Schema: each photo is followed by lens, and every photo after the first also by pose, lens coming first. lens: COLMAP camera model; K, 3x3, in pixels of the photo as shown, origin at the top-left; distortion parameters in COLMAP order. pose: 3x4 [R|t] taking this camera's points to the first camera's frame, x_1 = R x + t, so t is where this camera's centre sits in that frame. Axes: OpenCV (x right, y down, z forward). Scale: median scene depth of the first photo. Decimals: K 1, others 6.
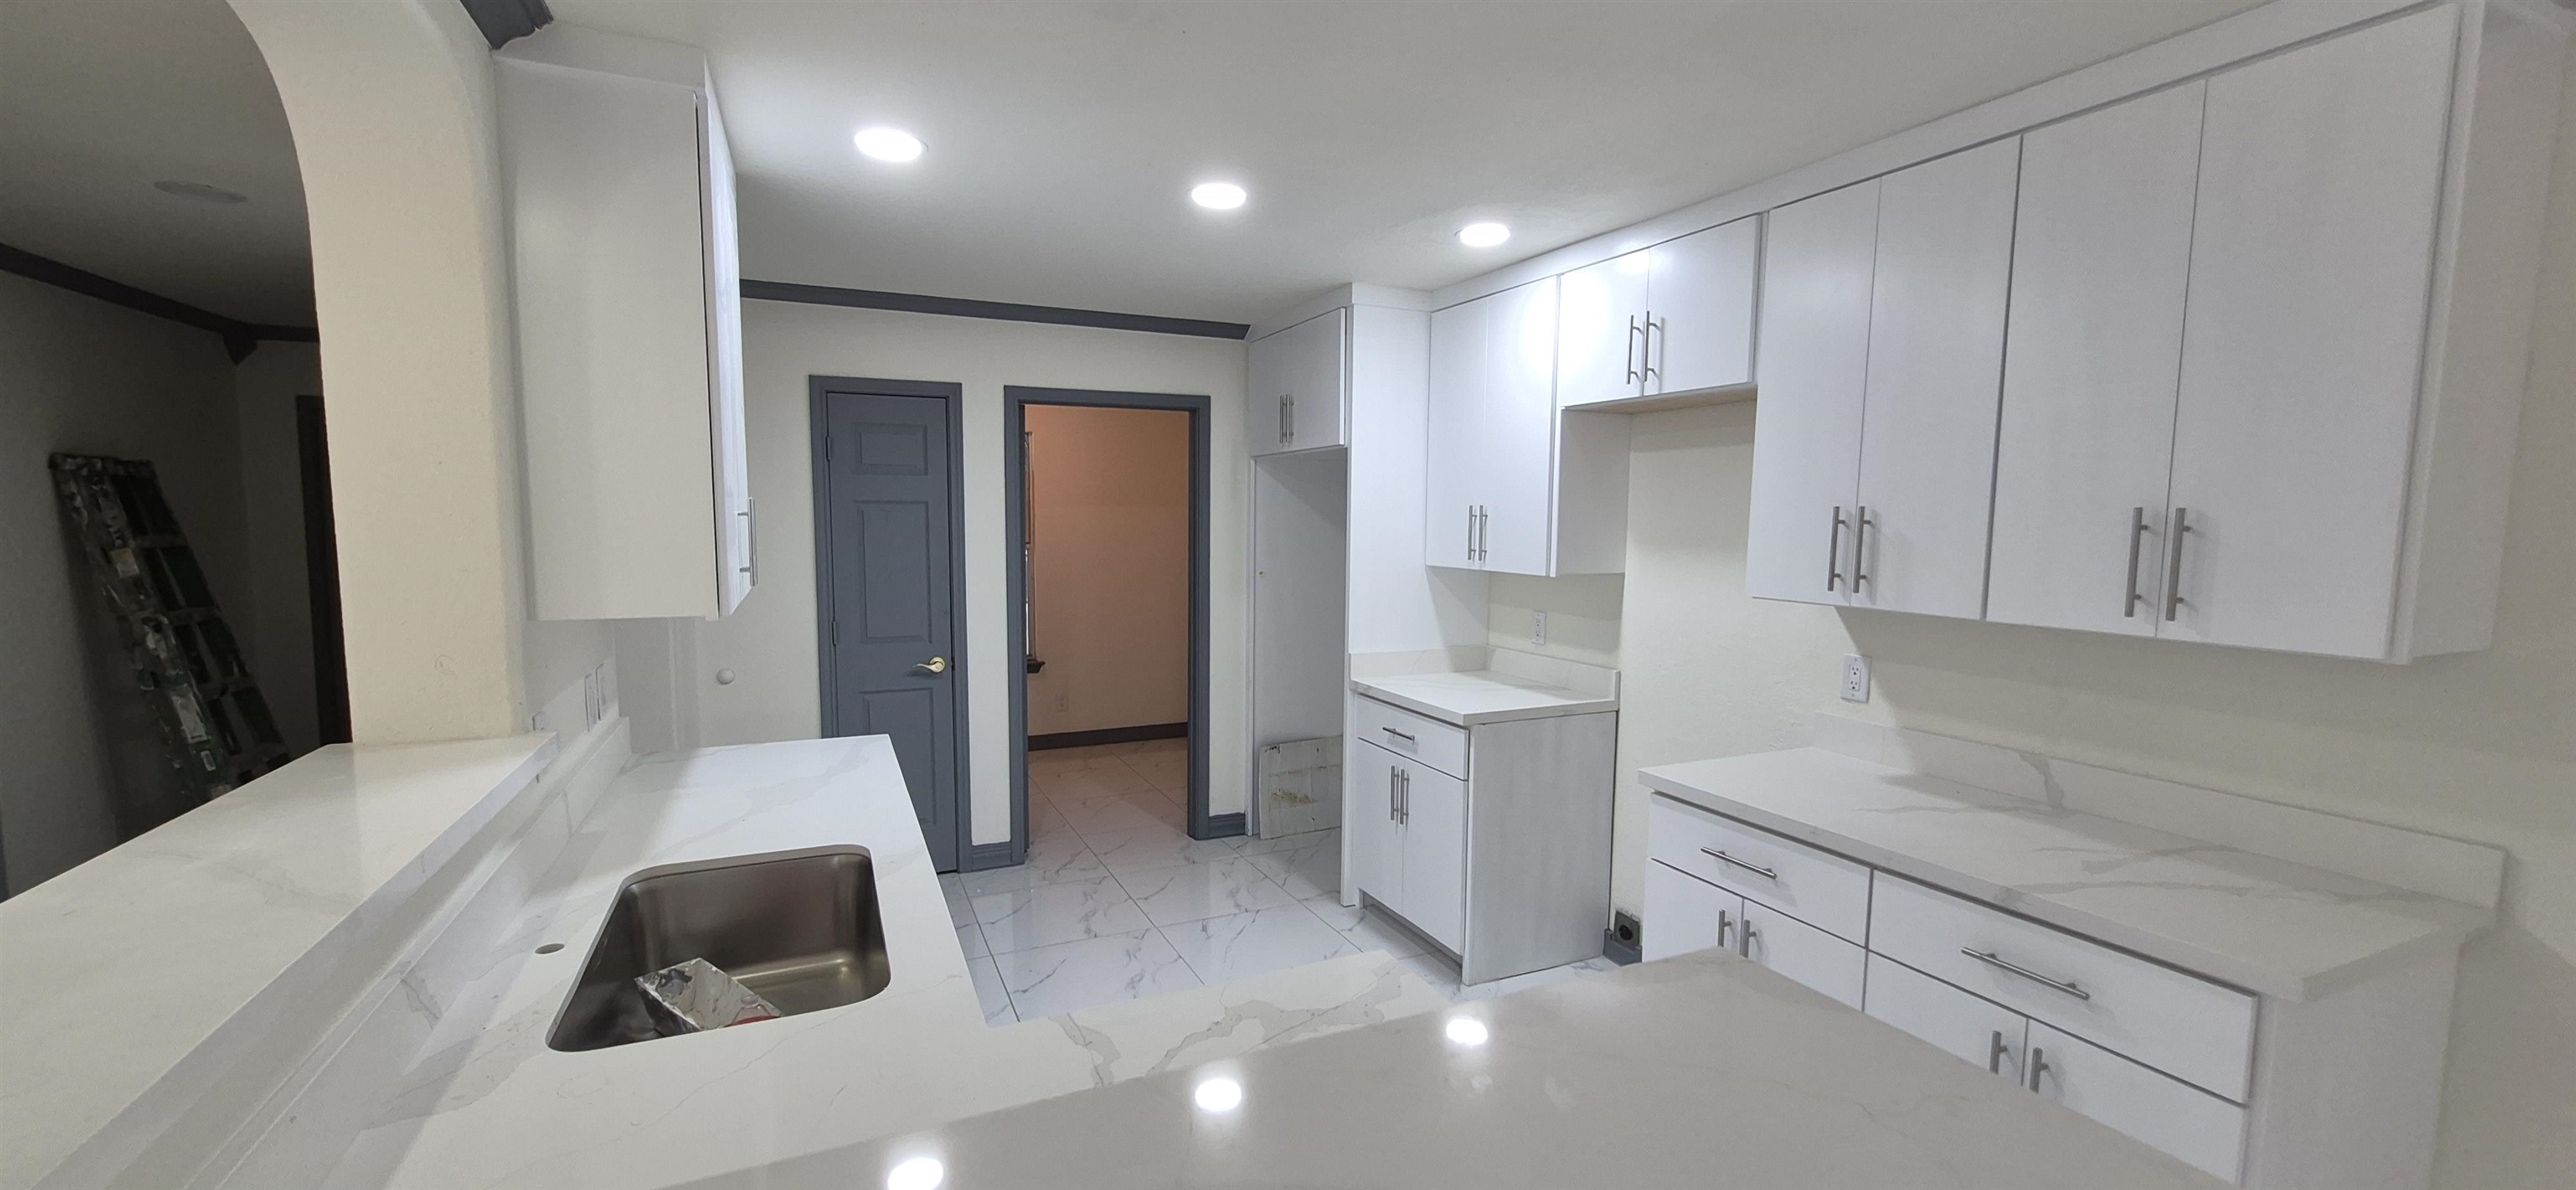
lens RADIAL K [[1018.3, 0, 1271.2], [0, 1018.3, 604.3], [0, 0, 1]] dist [0.002133, -0.000334]
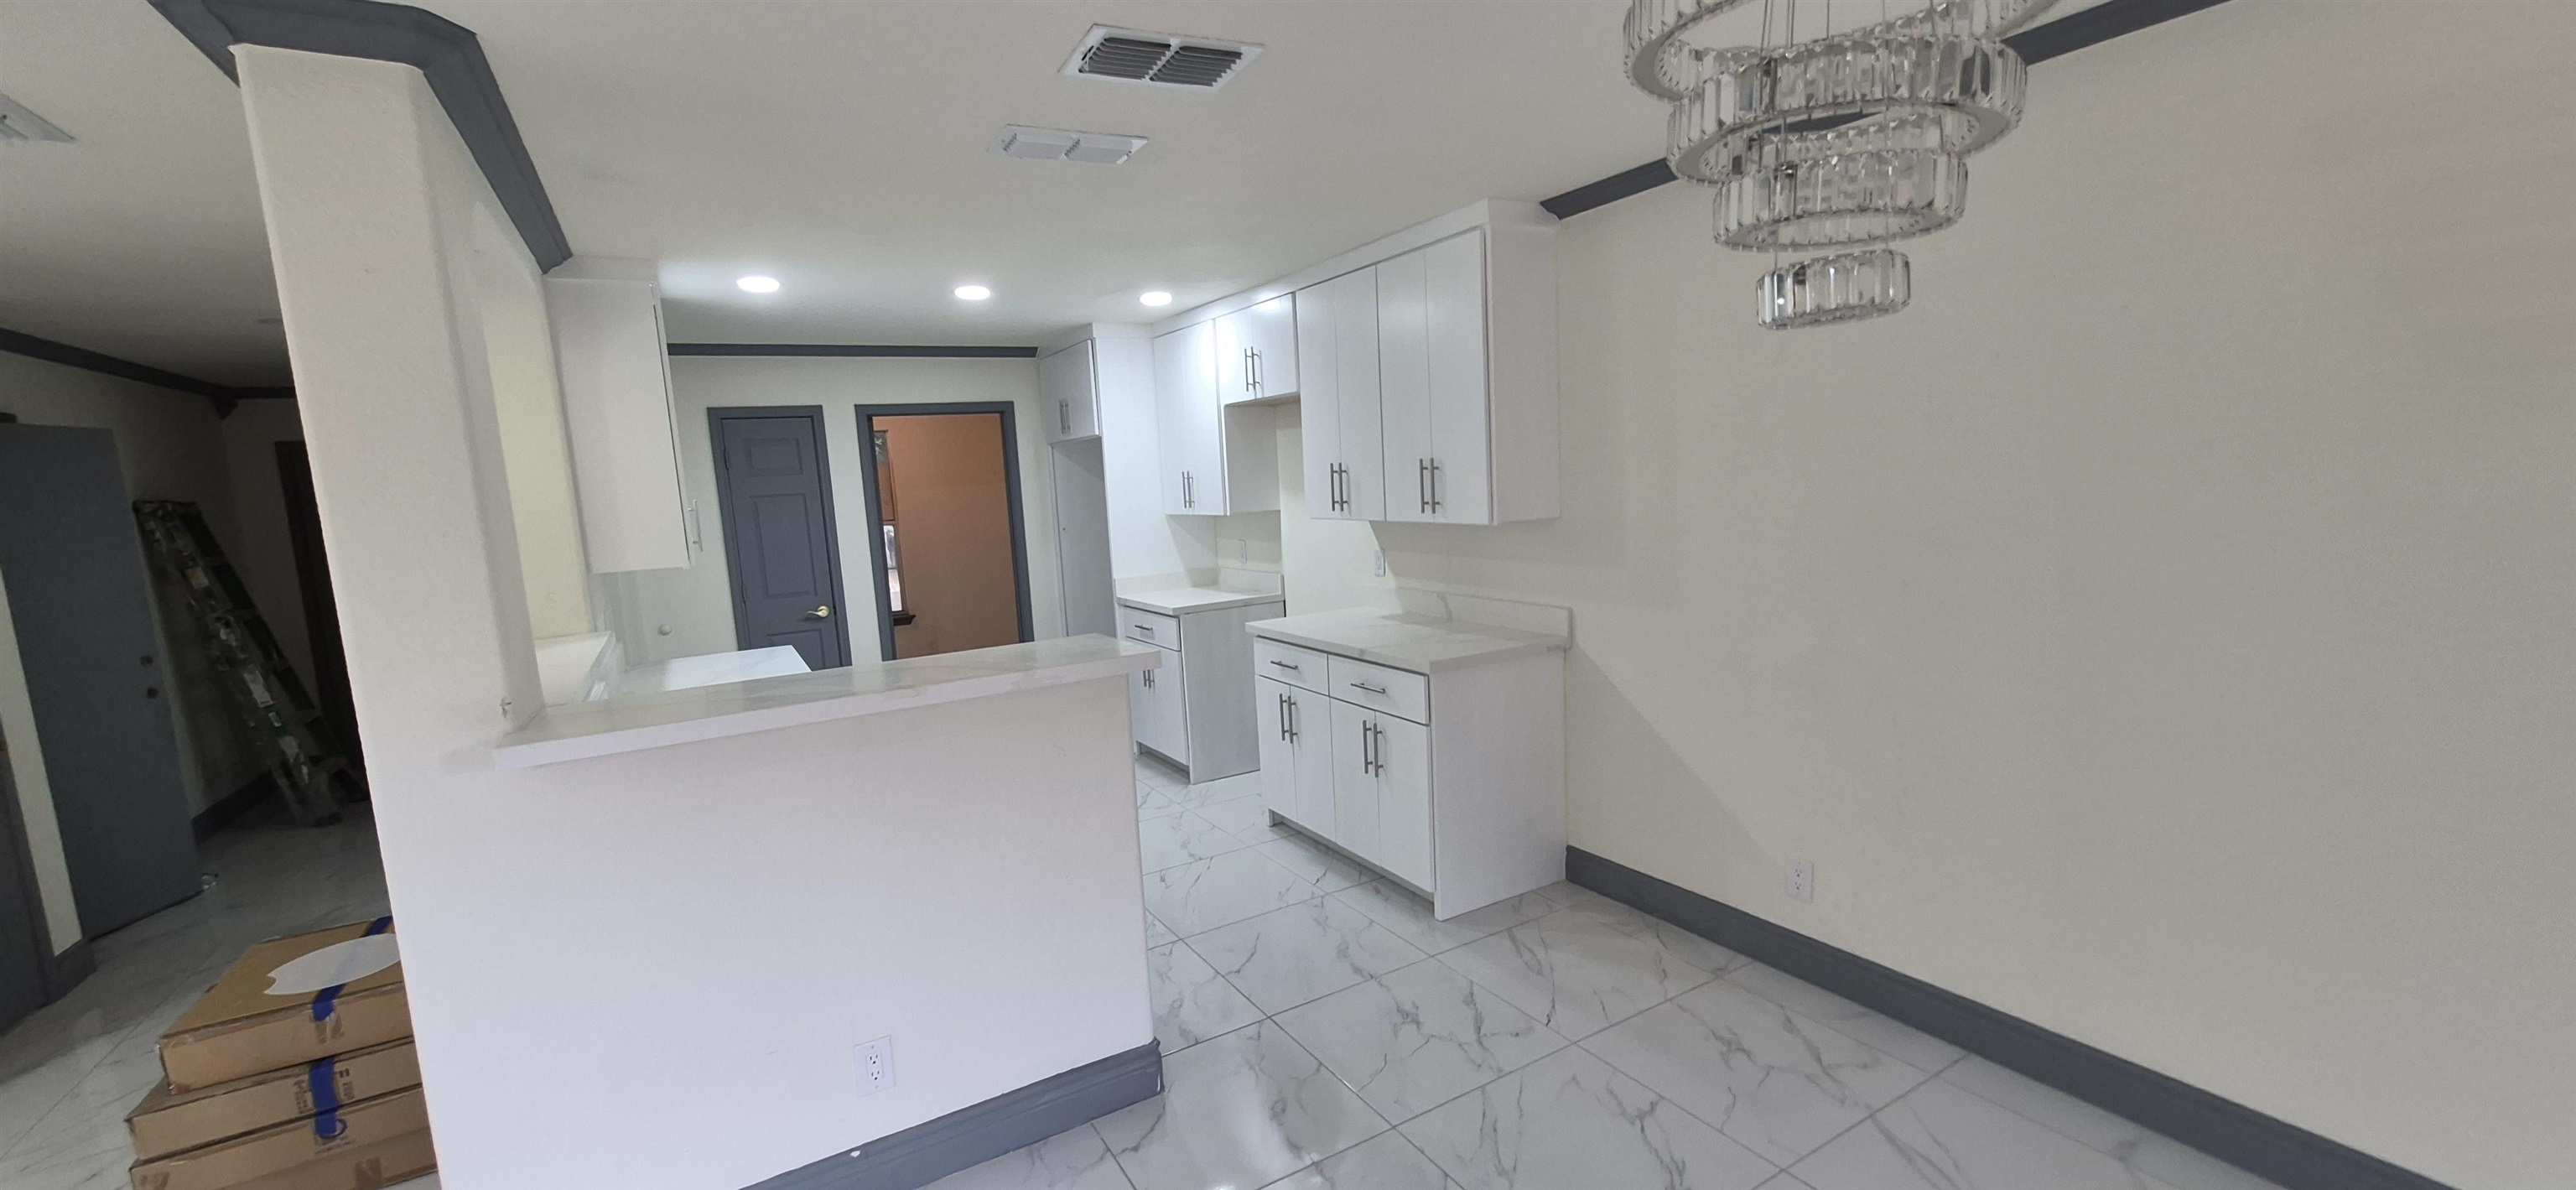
lens RADIAL K [[1018.3, 0, 1271.2], [0, 1018.3, 604.3], [0, 0, 1]] dist [0.002133, -0.000334]
pose [[0.993179, -0.076356, 0.088121, 0.177915], [0.072980, 0.996493, 0.040924, 0.044001], [-0.090937, -0.034214, 0.995269, -0.493299]]
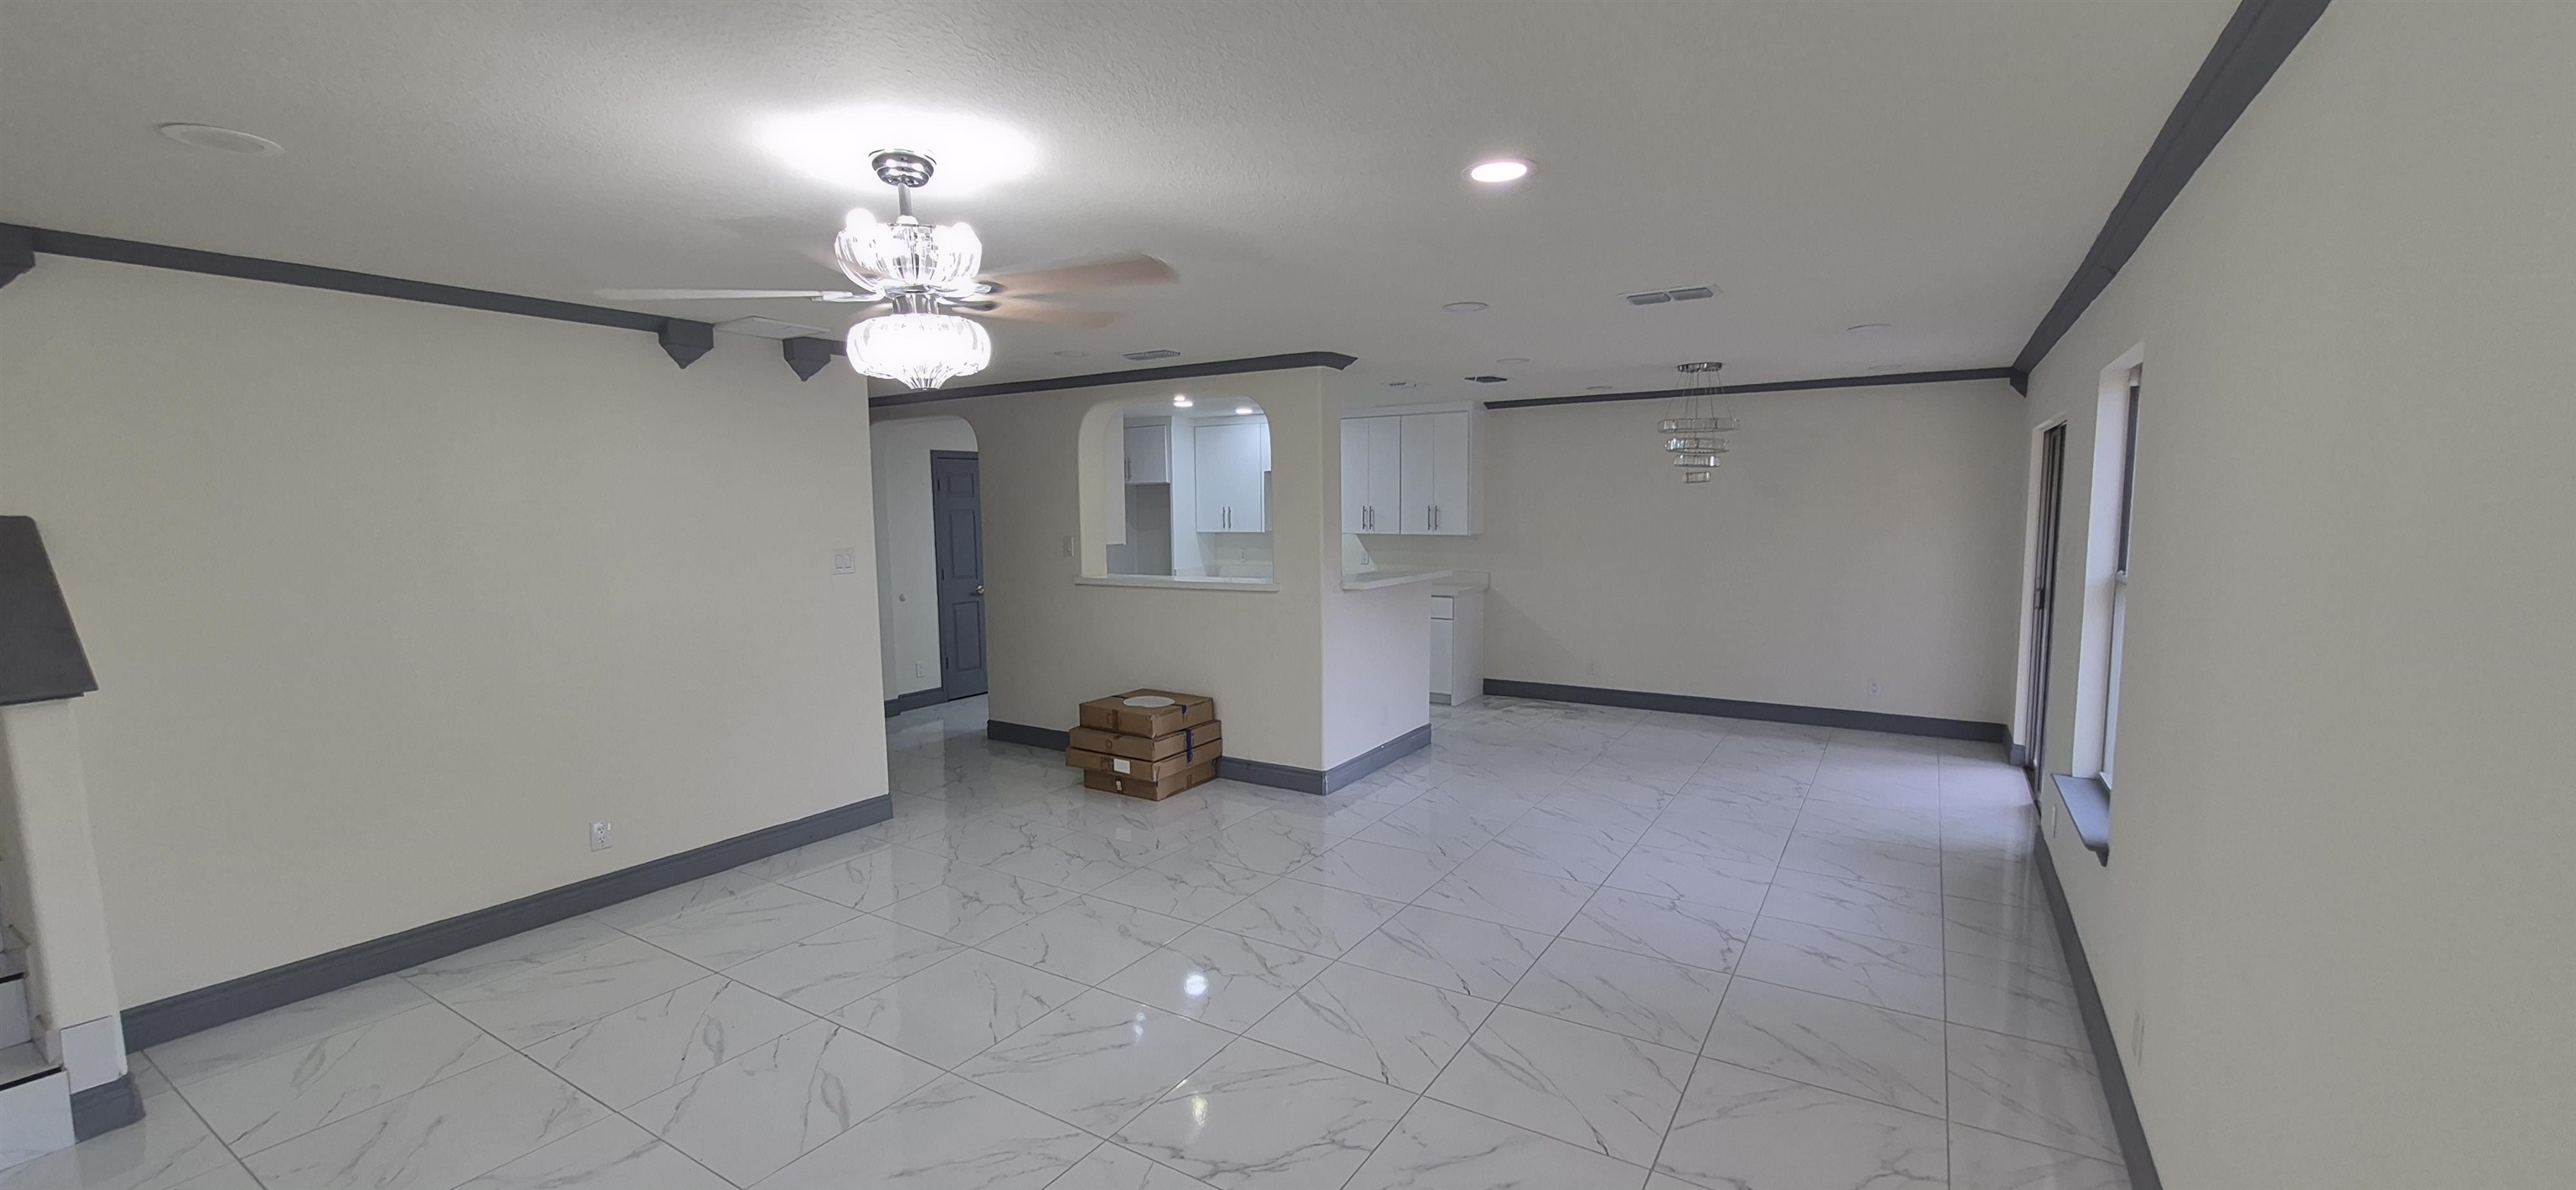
lens RADIAL K [[1018.3, 0, 1271.2], [0, 1018.3, 604.3], [0, 0, 1]] dist [0.002133, -0.000334]
pose [[0.838555, -0.070185, 0.540277, -1.094695], [0.067022, 0.997424, 0.025548, 0.088840], [-0.540679, 0.014787, 0.841099, -1.198420]]
